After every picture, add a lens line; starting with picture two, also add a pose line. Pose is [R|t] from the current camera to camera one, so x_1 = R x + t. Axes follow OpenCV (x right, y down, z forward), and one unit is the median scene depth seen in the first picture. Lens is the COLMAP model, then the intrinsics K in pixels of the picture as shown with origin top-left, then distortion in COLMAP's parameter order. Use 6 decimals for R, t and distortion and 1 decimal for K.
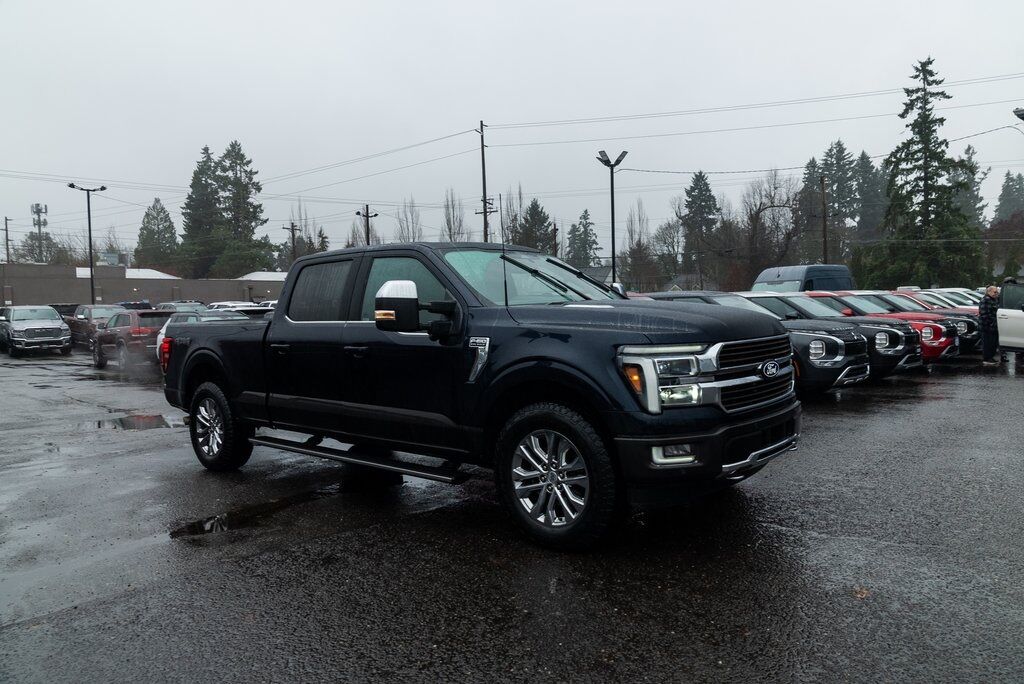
lens RADIAL K [[694.6, 0, 512.1], [0, 694.6, 341.5], [0, 0, 1]] dist [-0.026513, 0.010180]
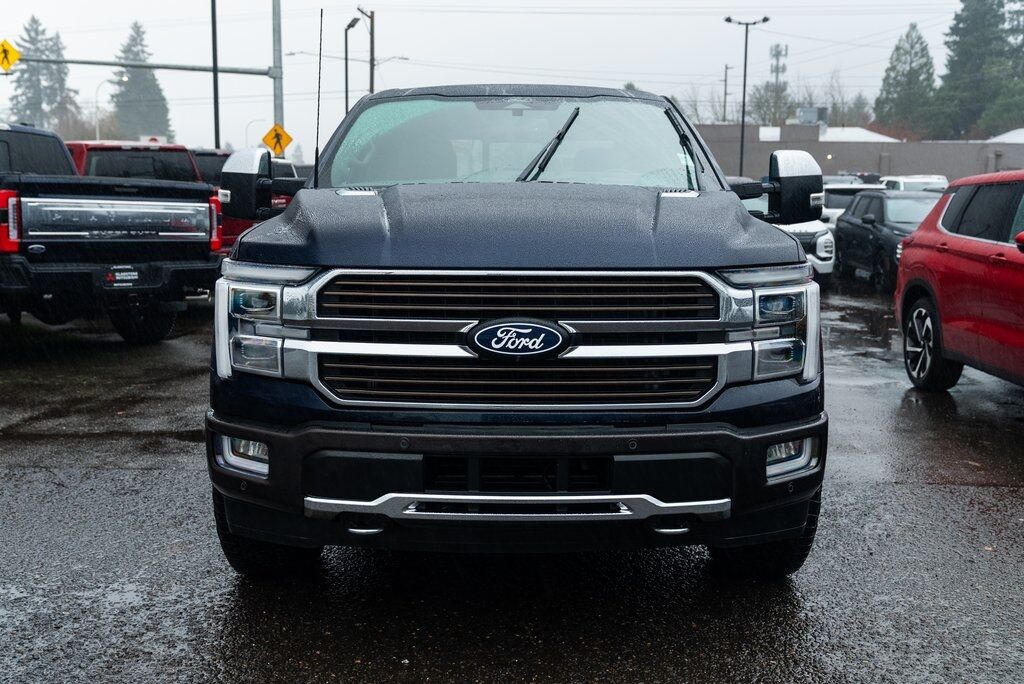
lens RADIAL K [[1014.9, 0, 513.9], [0, 1014.9, 337.3], [0, 0, 1]] dist [0.002814, 0.000000]
pose [[0.650105, 0.135728, -0.747624, 0.098678], [-0.059869, 0.990008, 0.127672, -0.005364], [0.757483, -0.038240, 0.651735, 0.061988]]
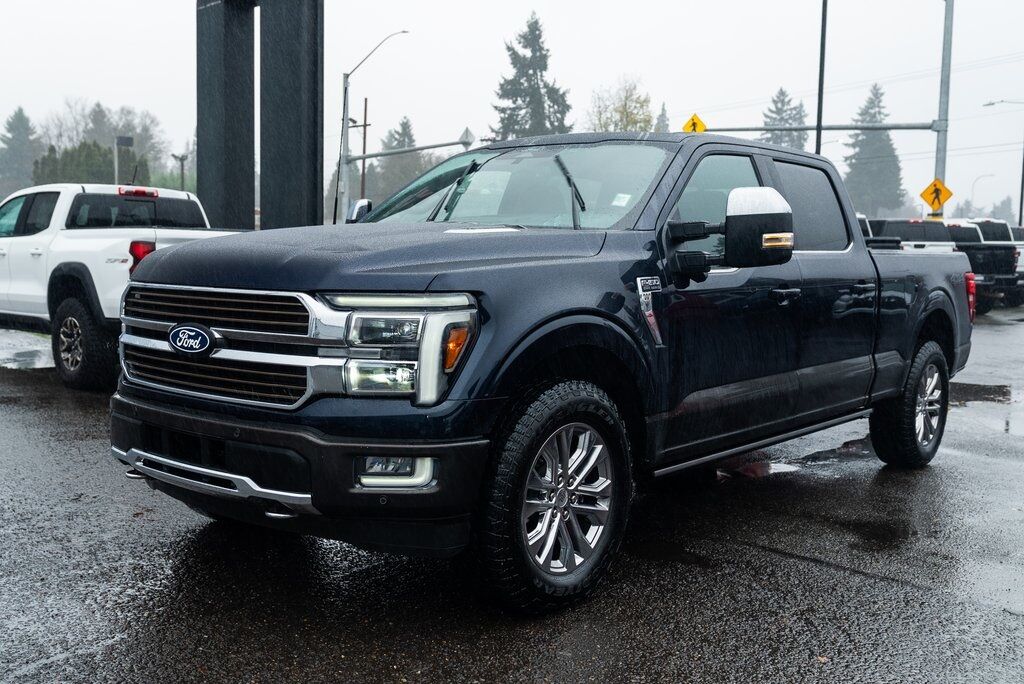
lens RADIAL K [[1014.9, 0, 512.6], [0, 1014.9, 342.5], [0, 0, 1]] dist [0.002814, 0.000000]
pose [[0.015672, 0.120788, -0.992555, 0.139211], [-0.061854, 0.990892, 0.119609, -0.008848], [0.997962, 0.059519, 0.023001, 0.140664]]
